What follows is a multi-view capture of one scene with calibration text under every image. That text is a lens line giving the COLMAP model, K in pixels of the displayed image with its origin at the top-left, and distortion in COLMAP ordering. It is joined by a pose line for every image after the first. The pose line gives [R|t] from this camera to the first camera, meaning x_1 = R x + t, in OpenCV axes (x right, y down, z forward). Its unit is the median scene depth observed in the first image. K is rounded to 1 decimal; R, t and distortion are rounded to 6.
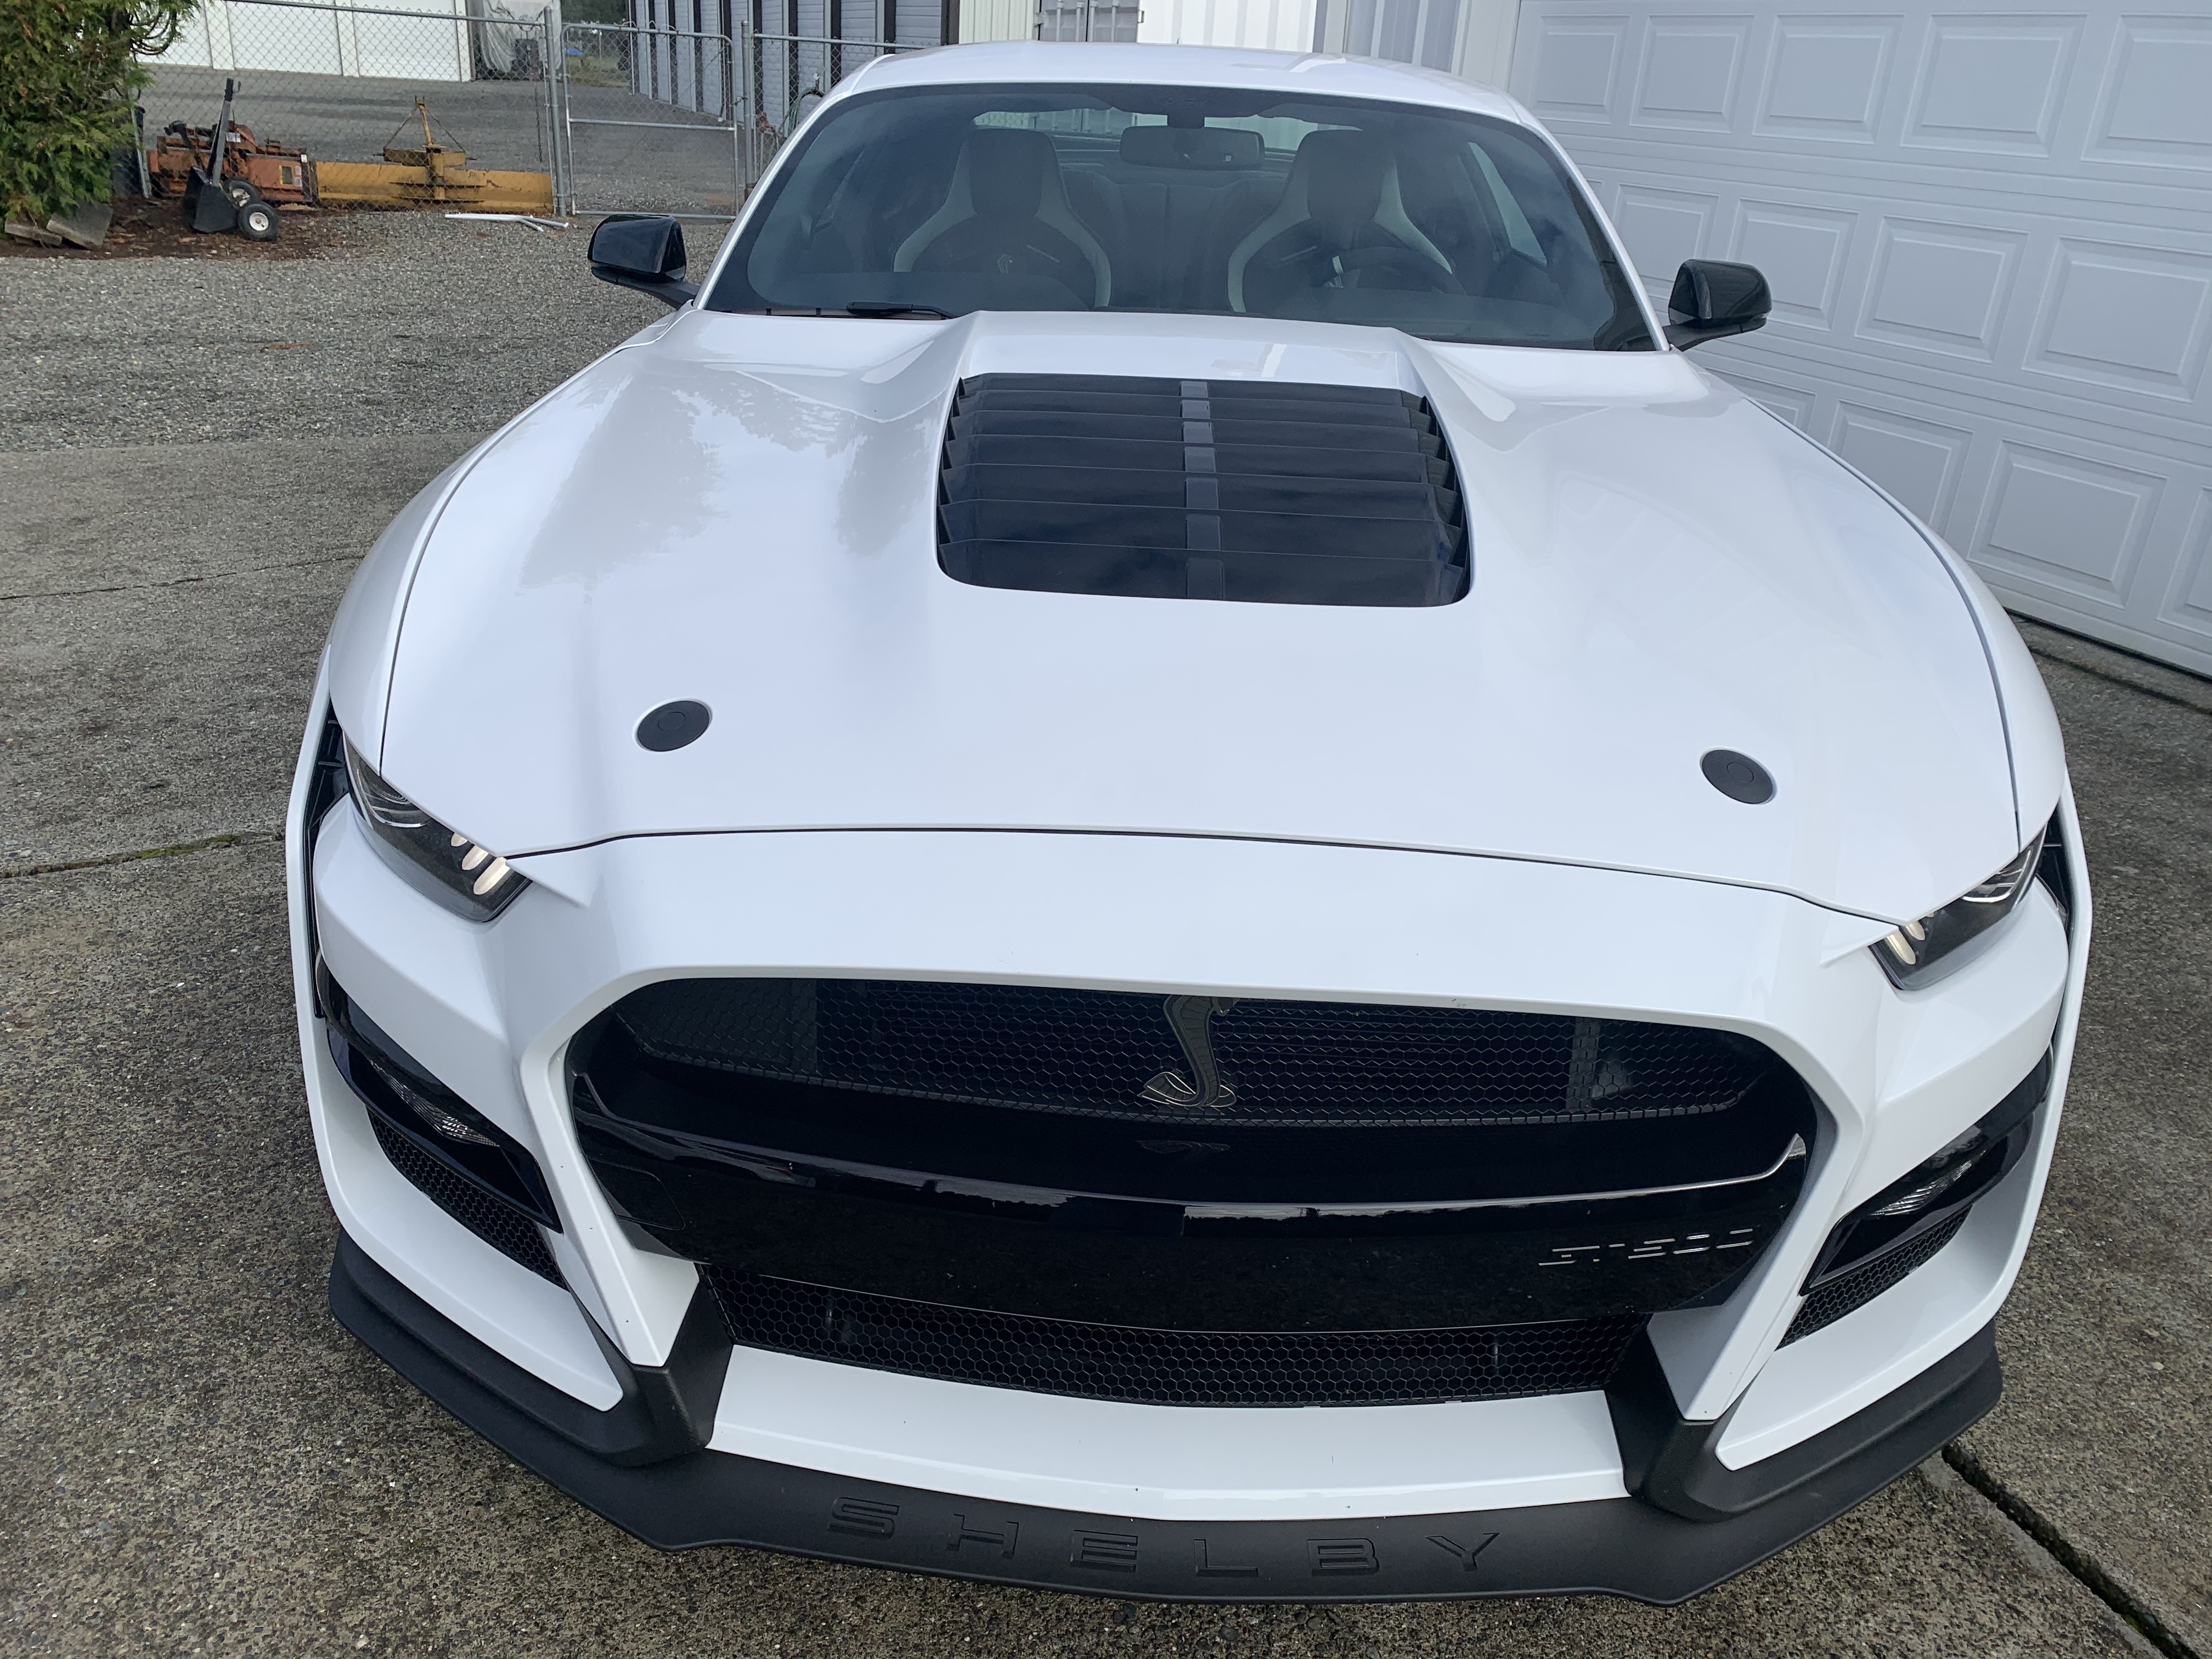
lens RADIAL K [[1723.0, 0, 1106.0], [0, 1723.0, 829.5], [0, 0, 1]] dist [0.037594, -0.001724]
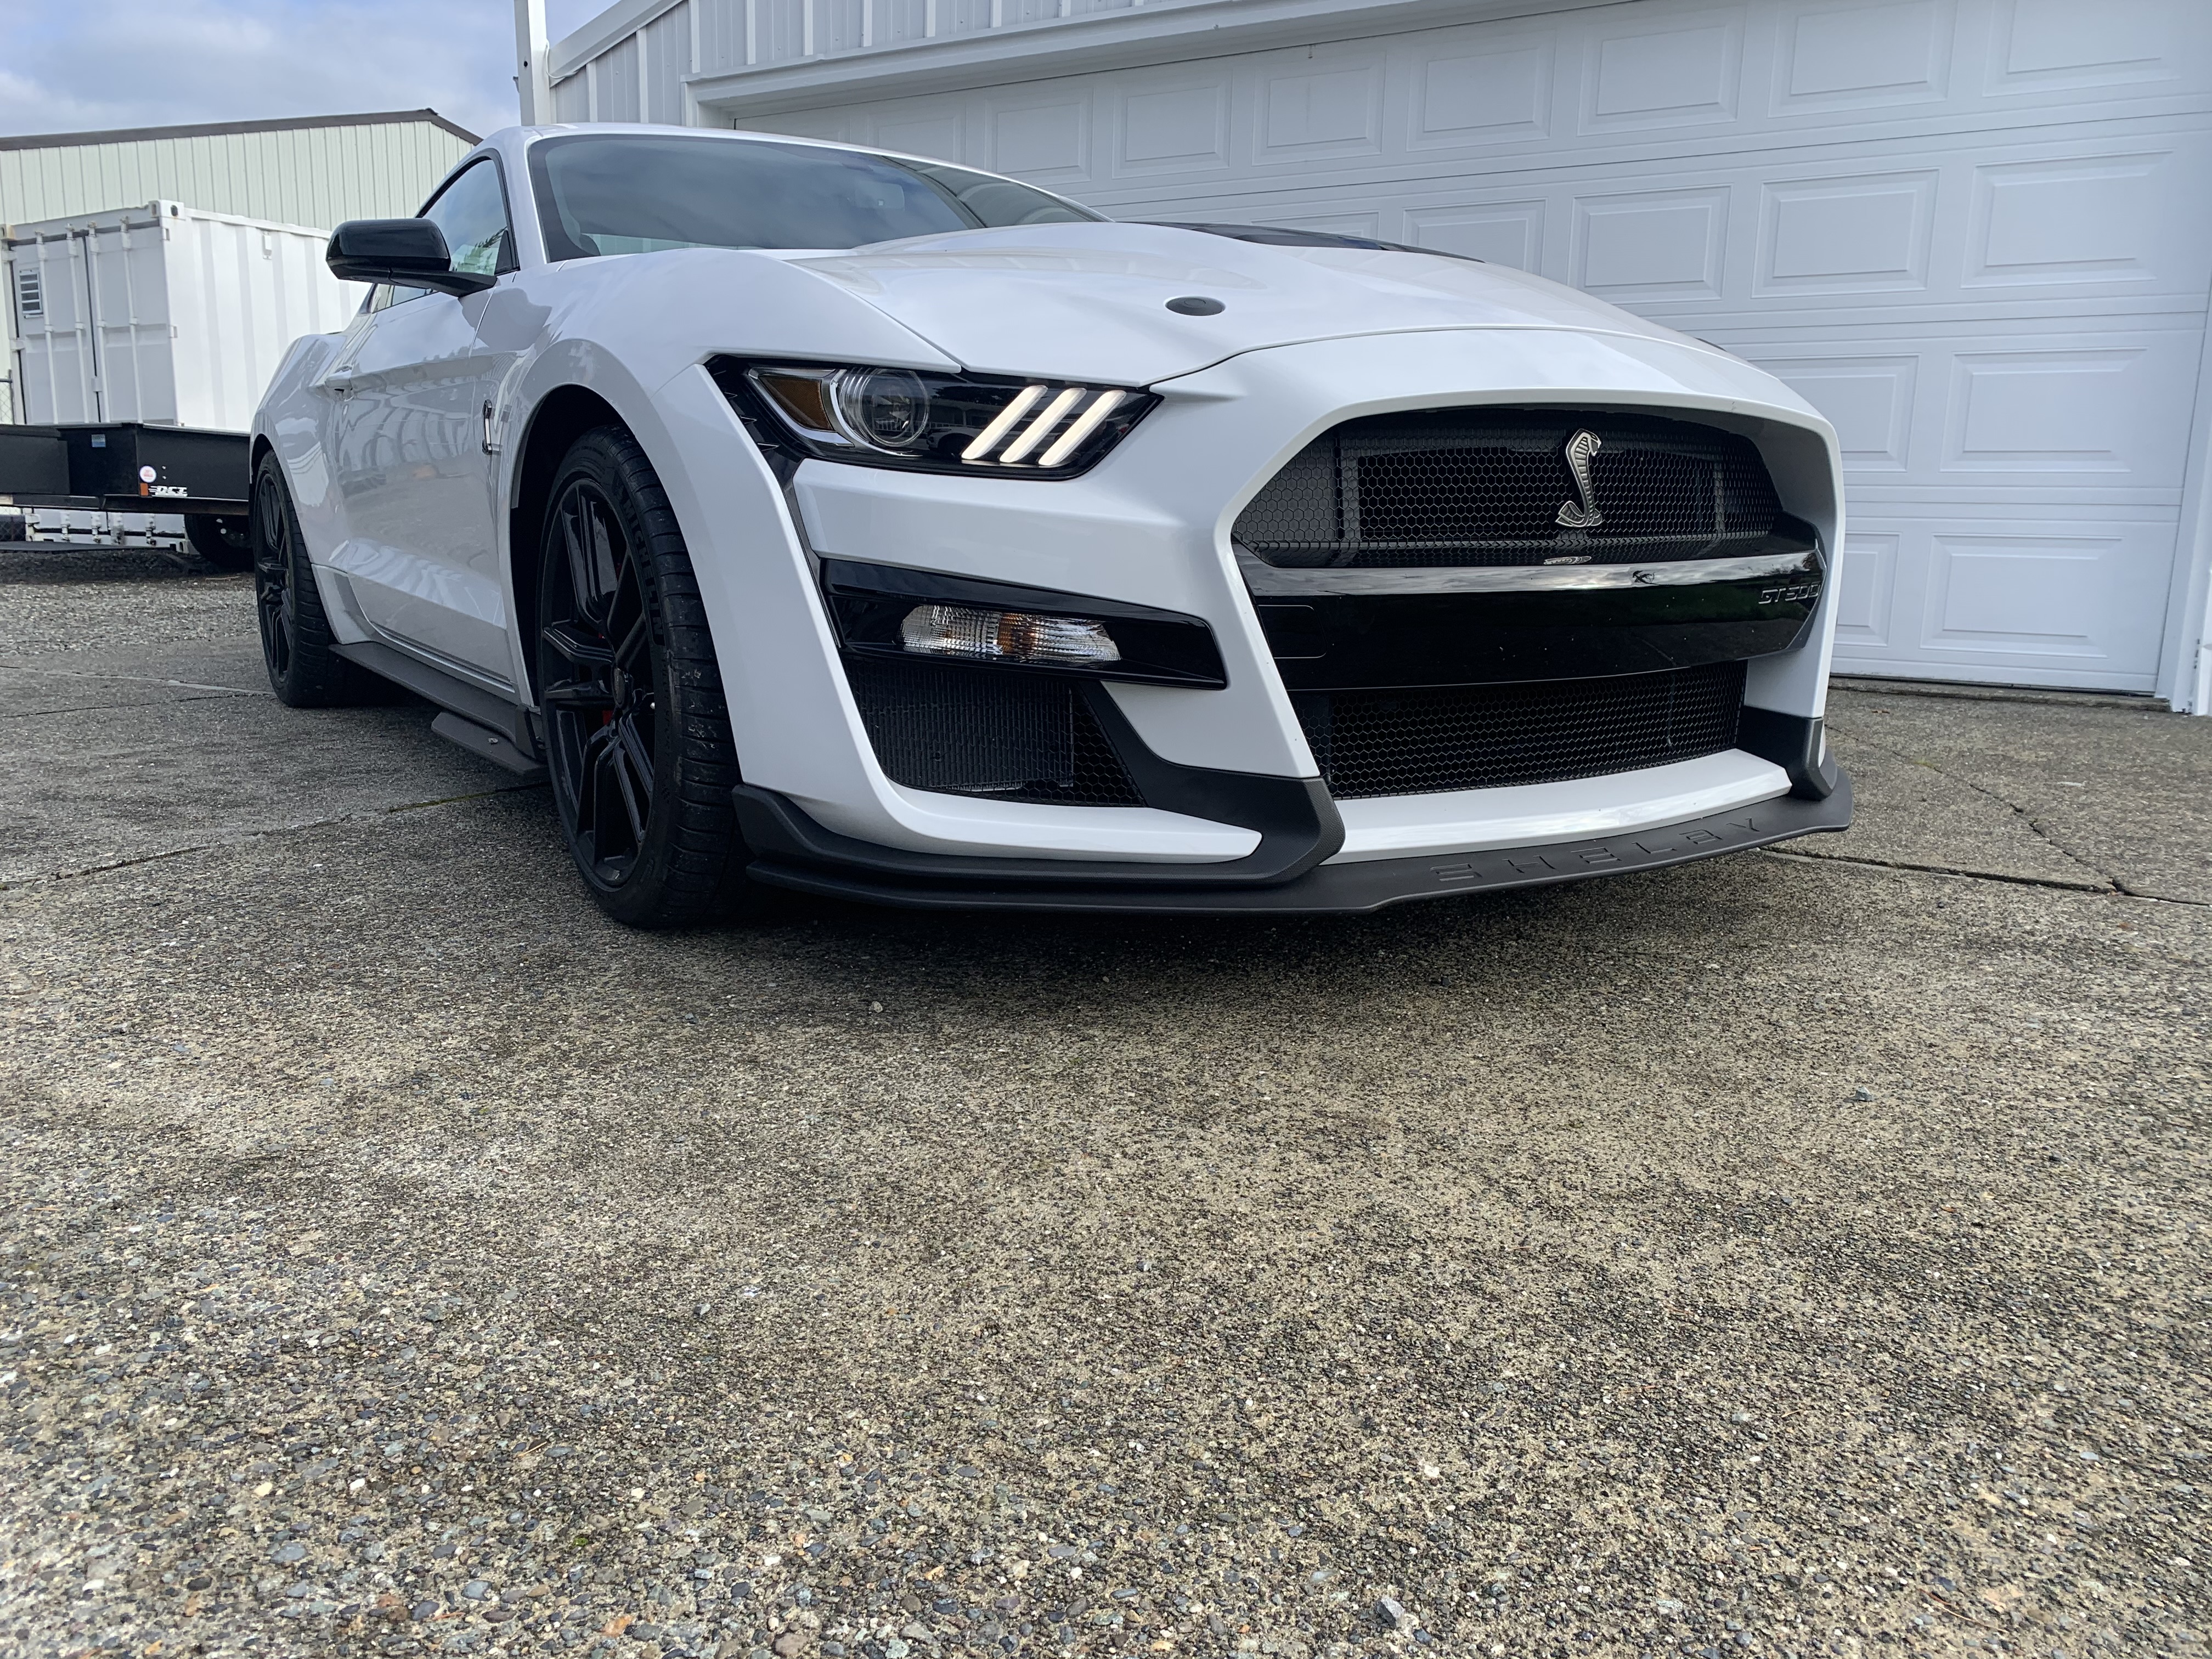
lens RADIAL K [[1712.3, 0, 1106.0], [0, 1712.3, 829.5], [0, 0, 1]] dist [-0.028897, 0.053847]
pose [[0.805110, -0.146600, 0.574723, -1.052213], [0.264610, 0.955978, -0.126834, 0.439663], [-0.530829, 0.254193, 0.808460, 0.075170]]
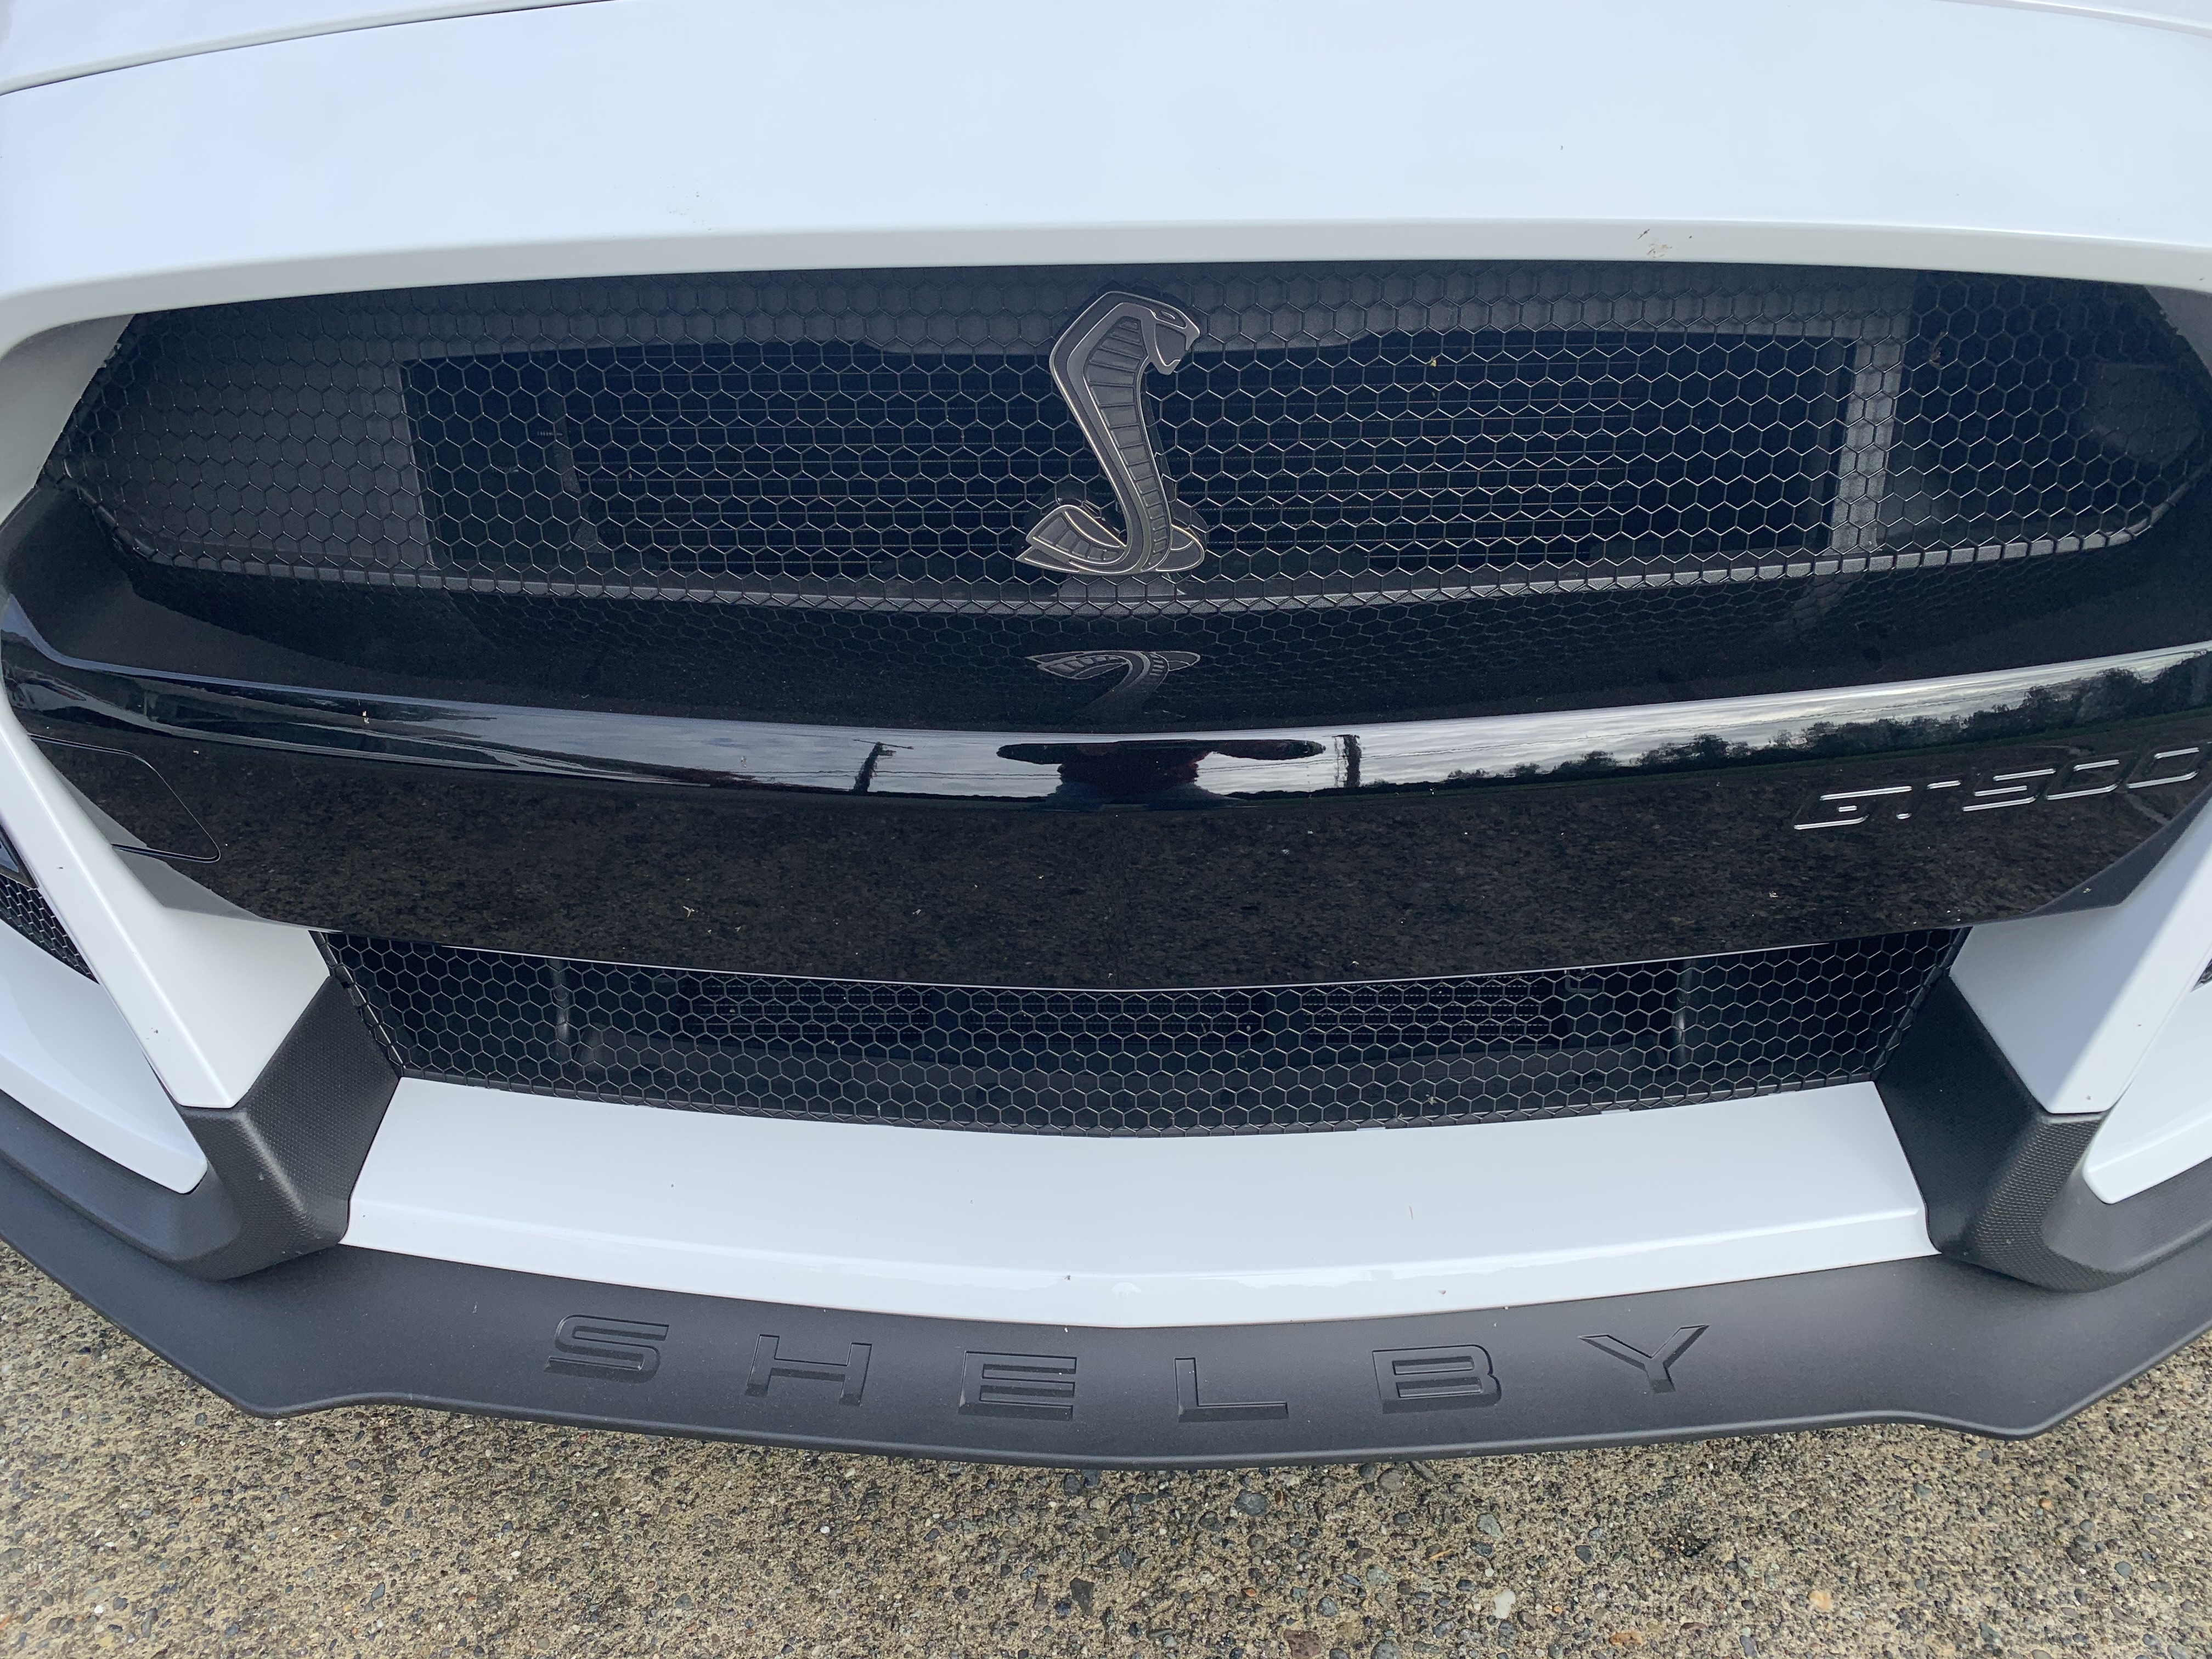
lens RADIAL K [[1652.9, 0, 1106.0], [0, 1652.9, 829.5], [0, 0, 1]] dist [0.028163, -0.003689]
pose [[0.997976, -0.052920, -0.035271, 0.052887], [0.055655, 0.995101, 0.081714, 0.176041], [0.030774, -0.083512, 0.996032, 0.435652]]
